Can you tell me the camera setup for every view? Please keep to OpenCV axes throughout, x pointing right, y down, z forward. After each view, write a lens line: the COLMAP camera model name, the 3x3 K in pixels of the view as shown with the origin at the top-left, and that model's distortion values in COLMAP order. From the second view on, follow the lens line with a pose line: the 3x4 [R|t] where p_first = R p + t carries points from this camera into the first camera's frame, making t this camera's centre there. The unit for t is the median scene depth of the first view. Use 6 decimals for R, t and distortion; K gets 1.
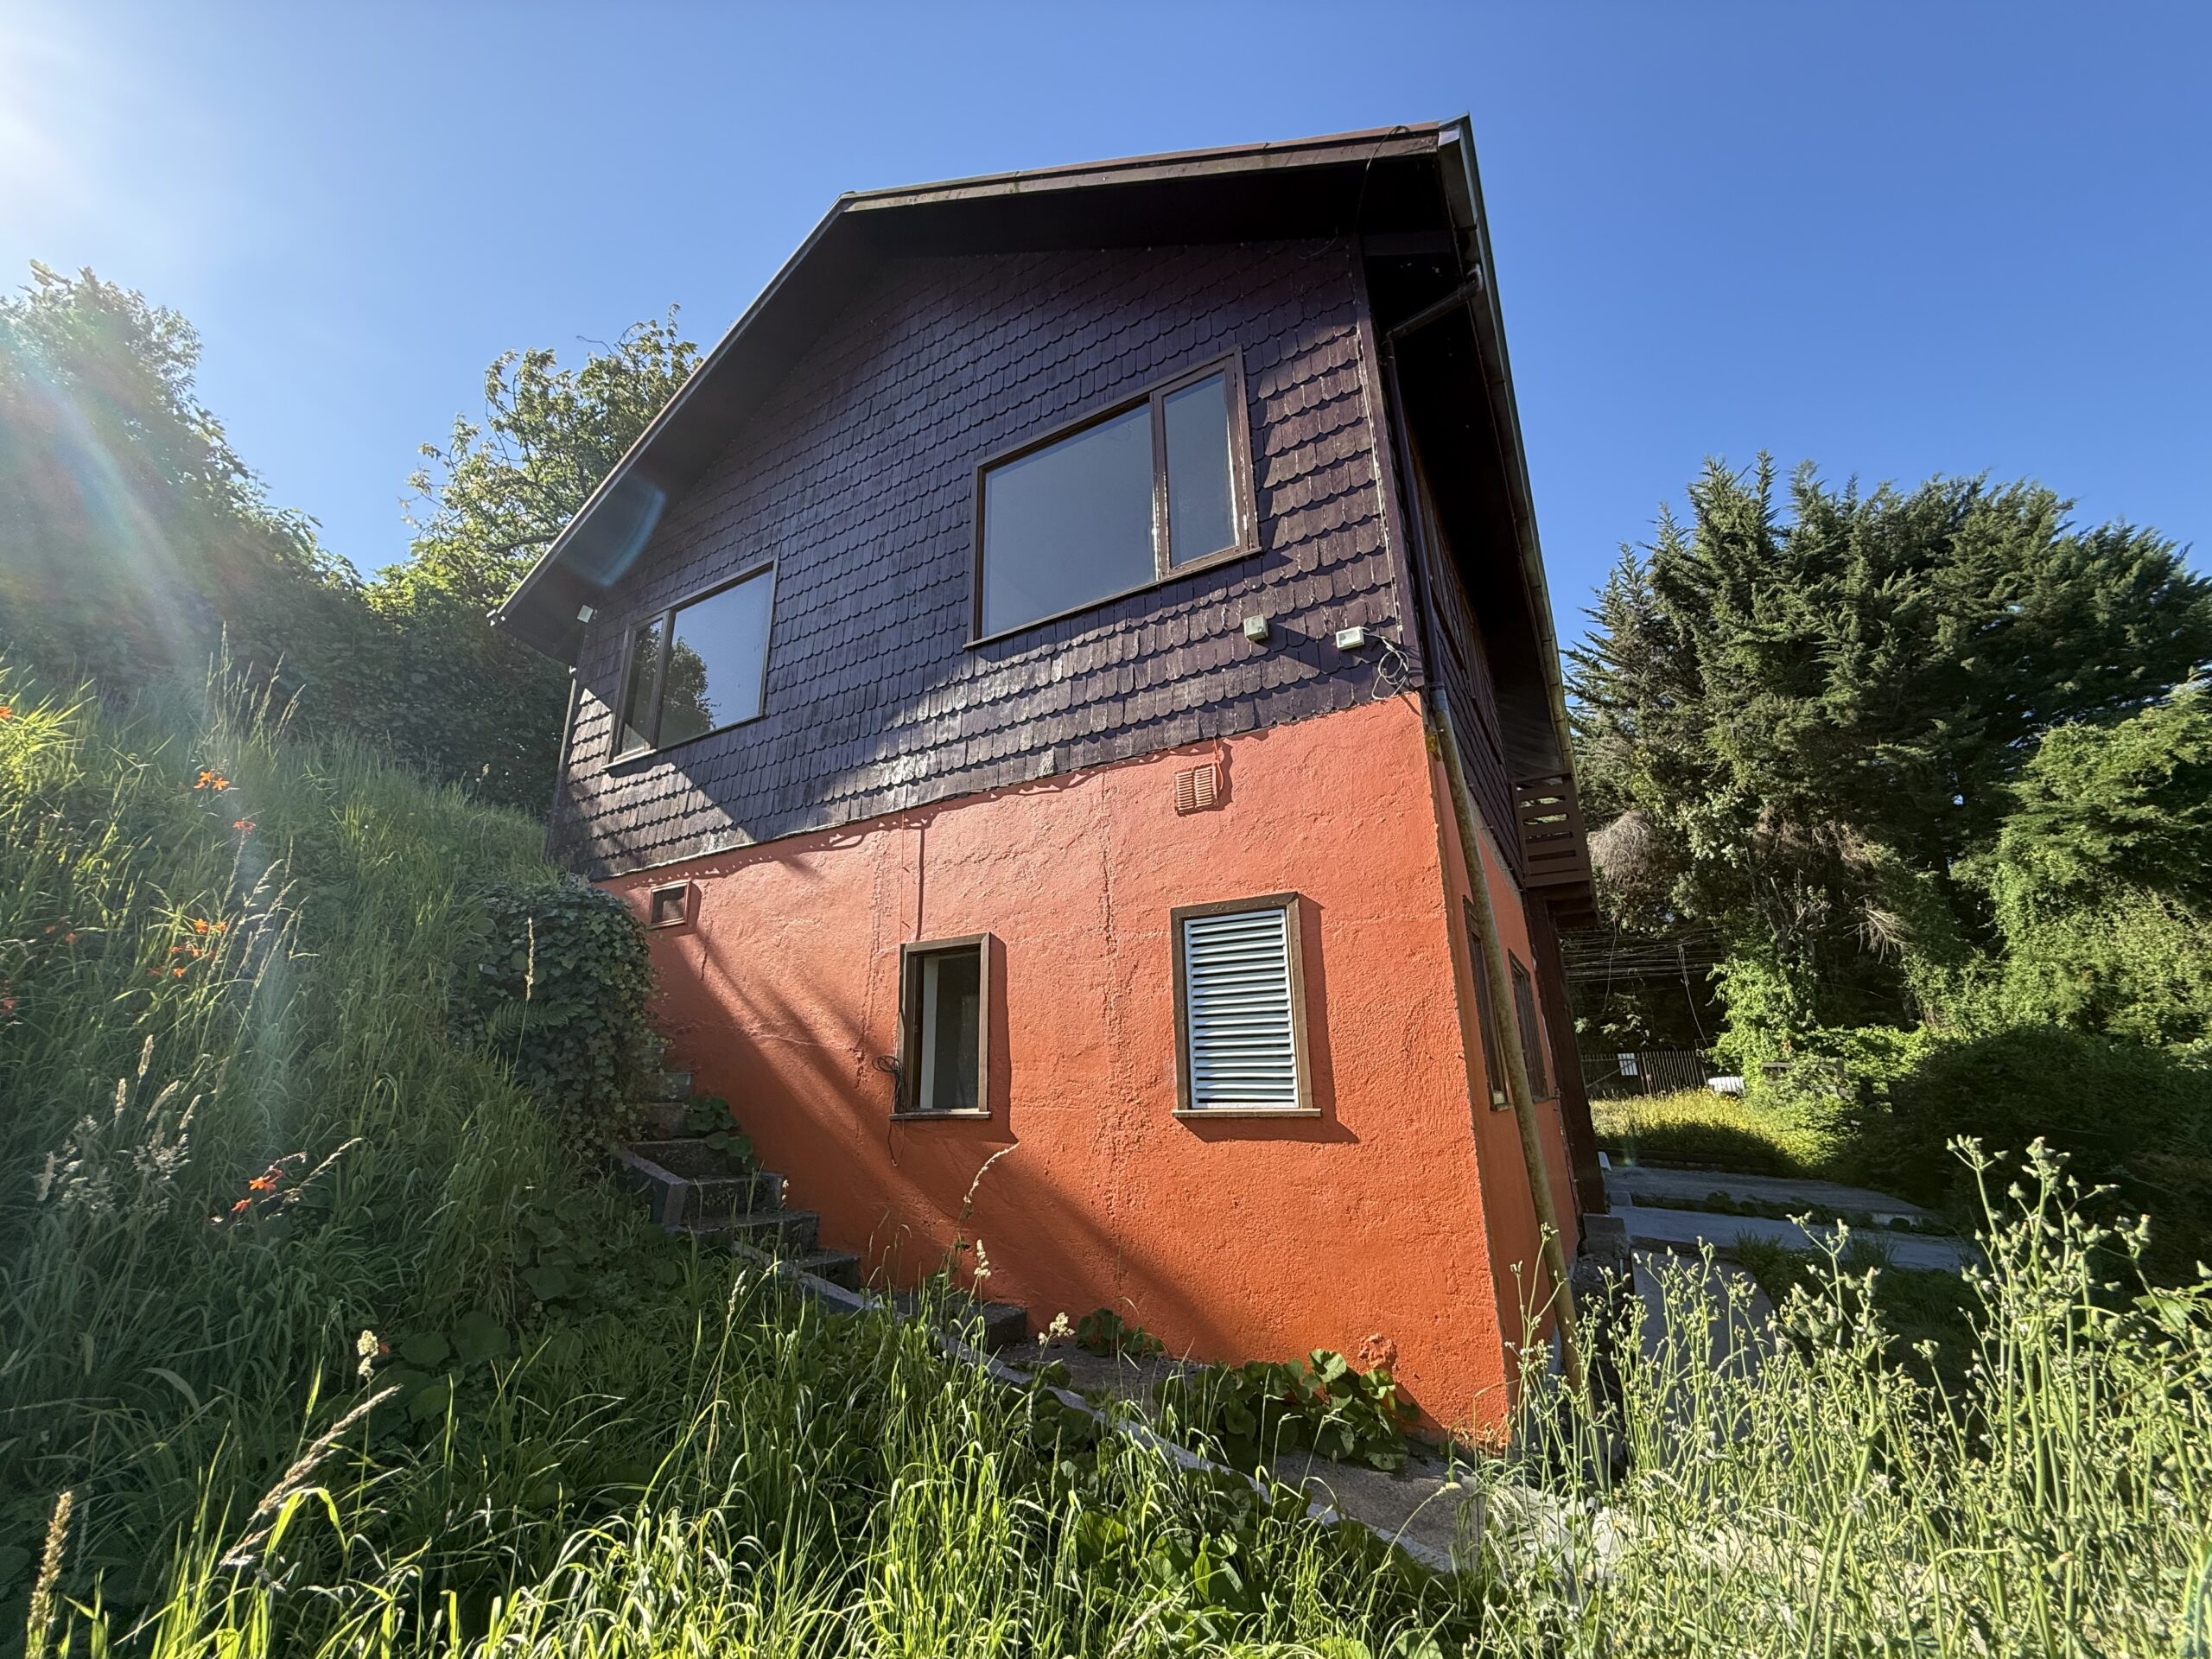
lens RADIAL K [[842.6, 0, 1106.0], [0, 842.6, 829.5], [0, 0, 1]] dist [-0.013070, -0.000076]
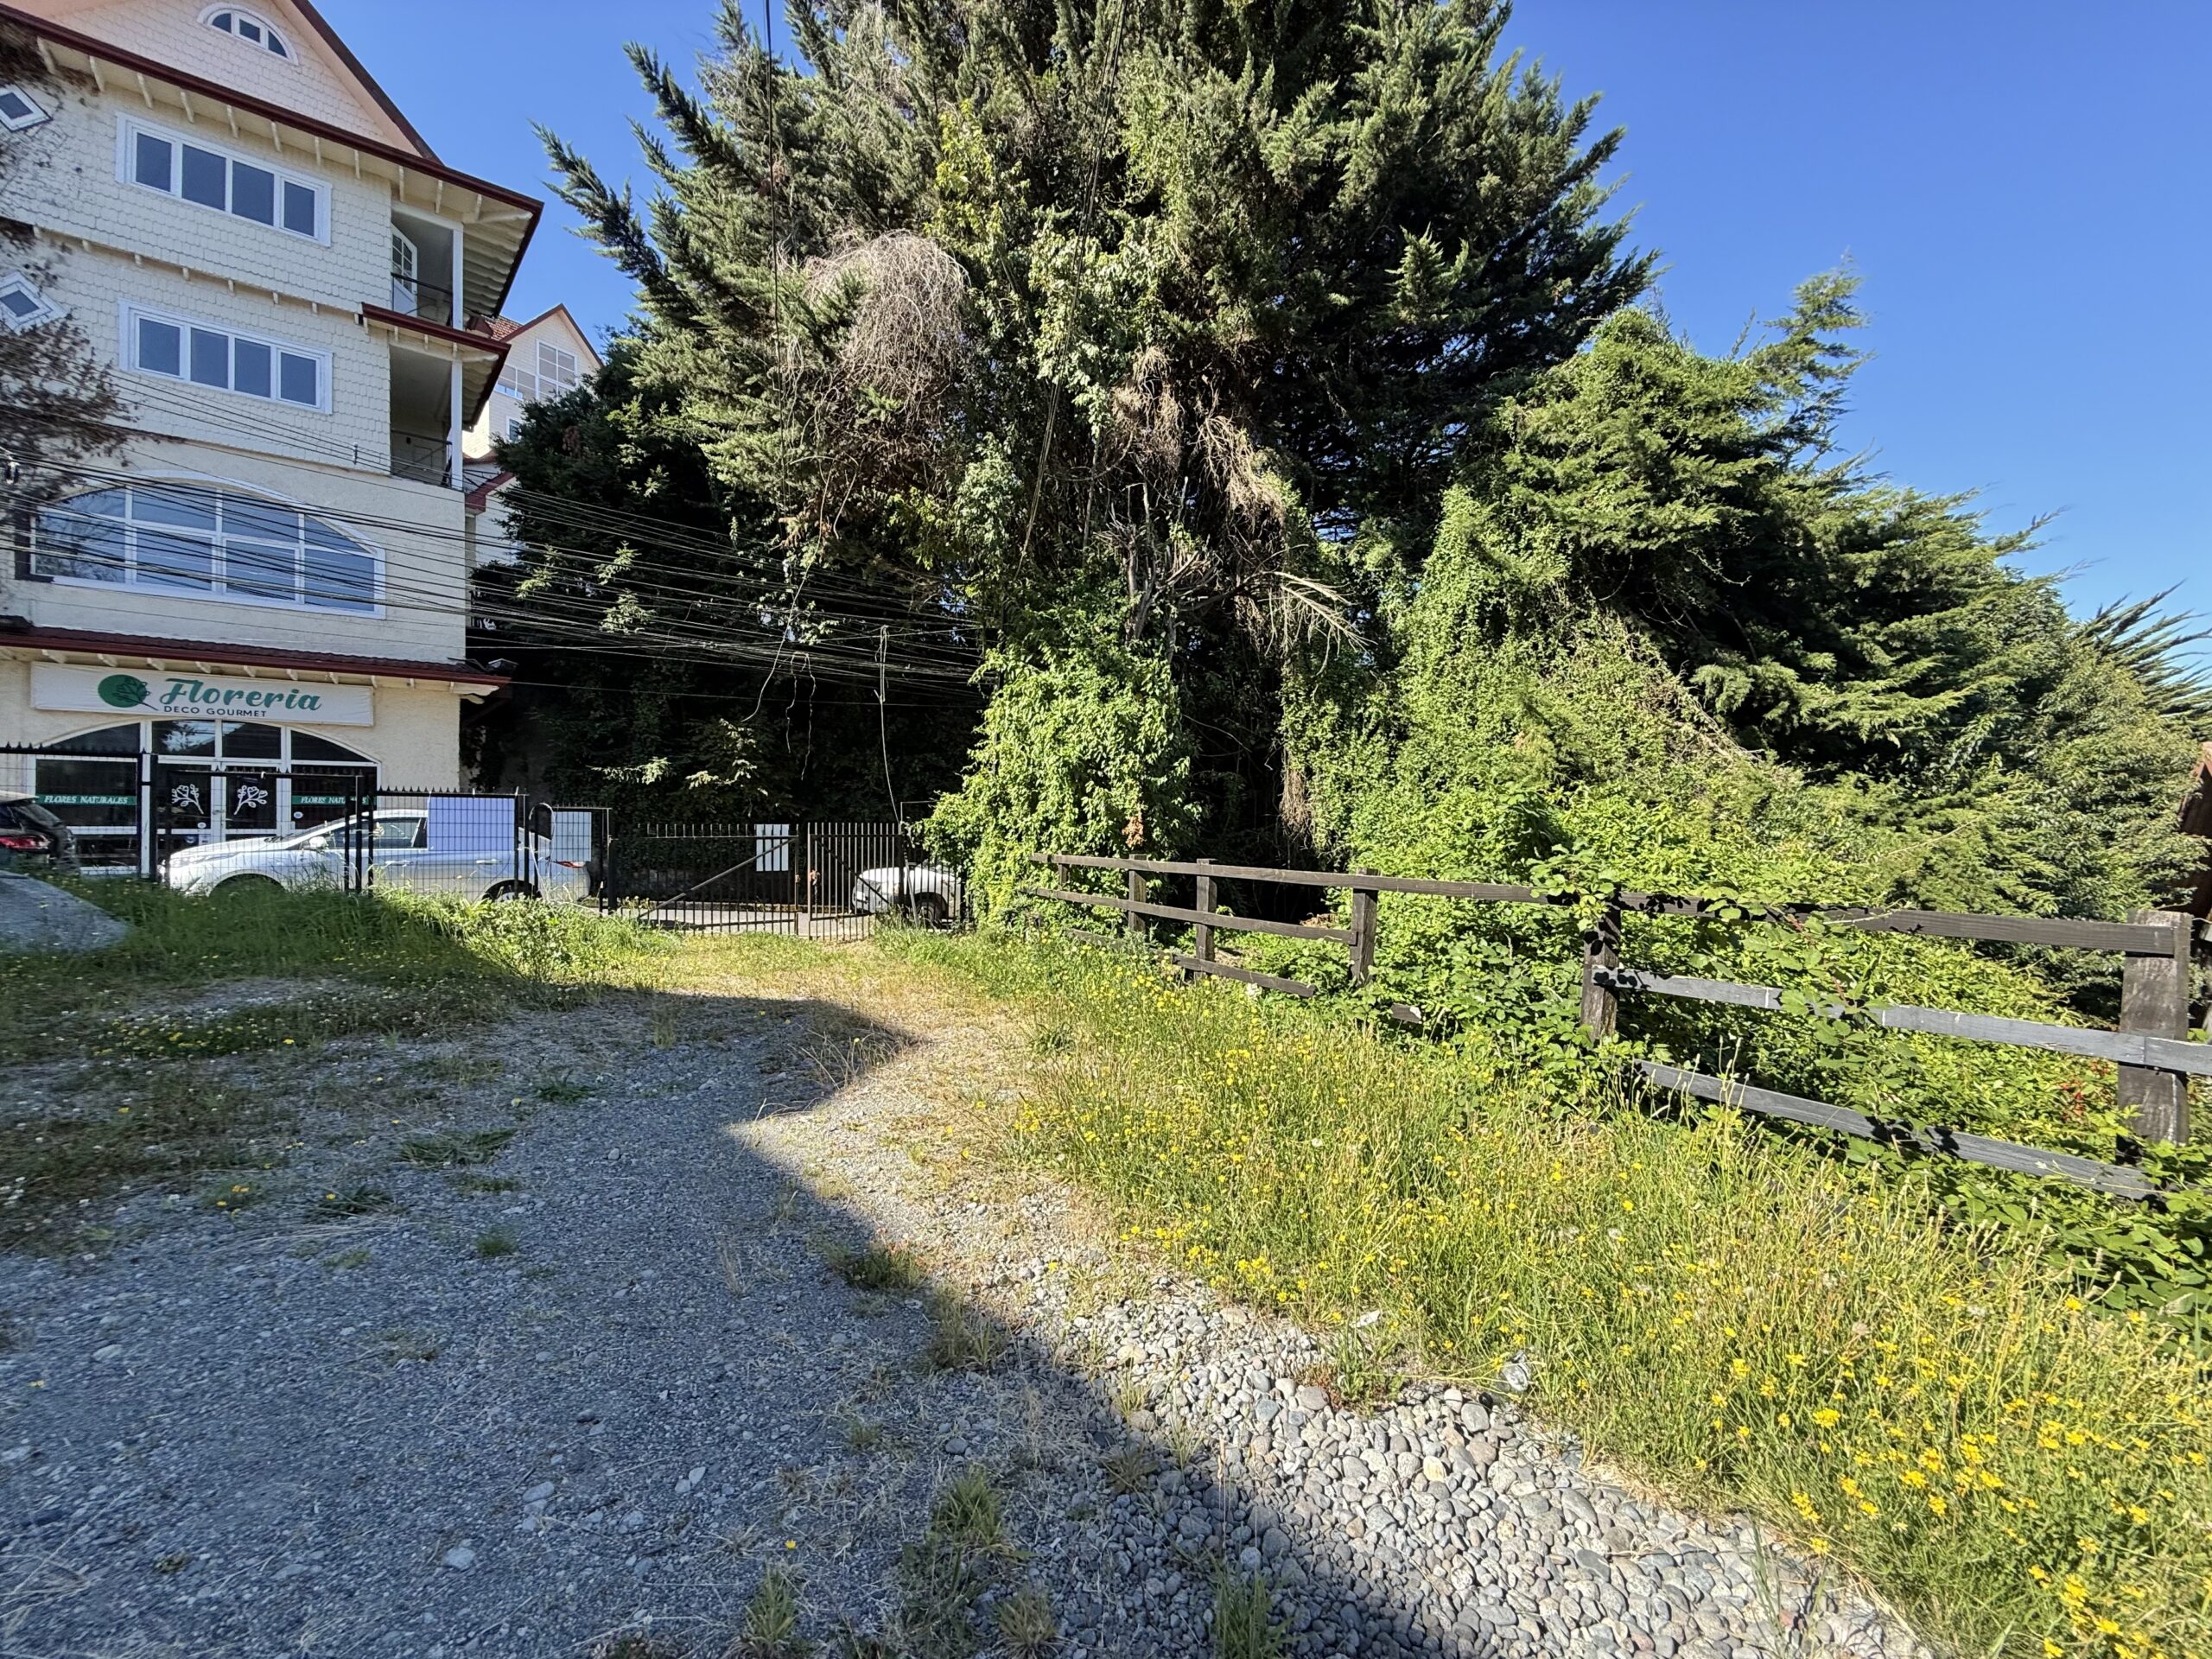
lens RADIAL K [[842.6, 0, 1106.0], [0, 842.6, 829.5], [0, 0, 1]] dist [-0.013070, -0.000076]
pose [[0.513515, 0.014754, 0.857954, 0.363865], [-0.252186, 0.958291, 0.134462, 0.183293], [-0.820186, -0.285412, 0.495817, 0.704213]]
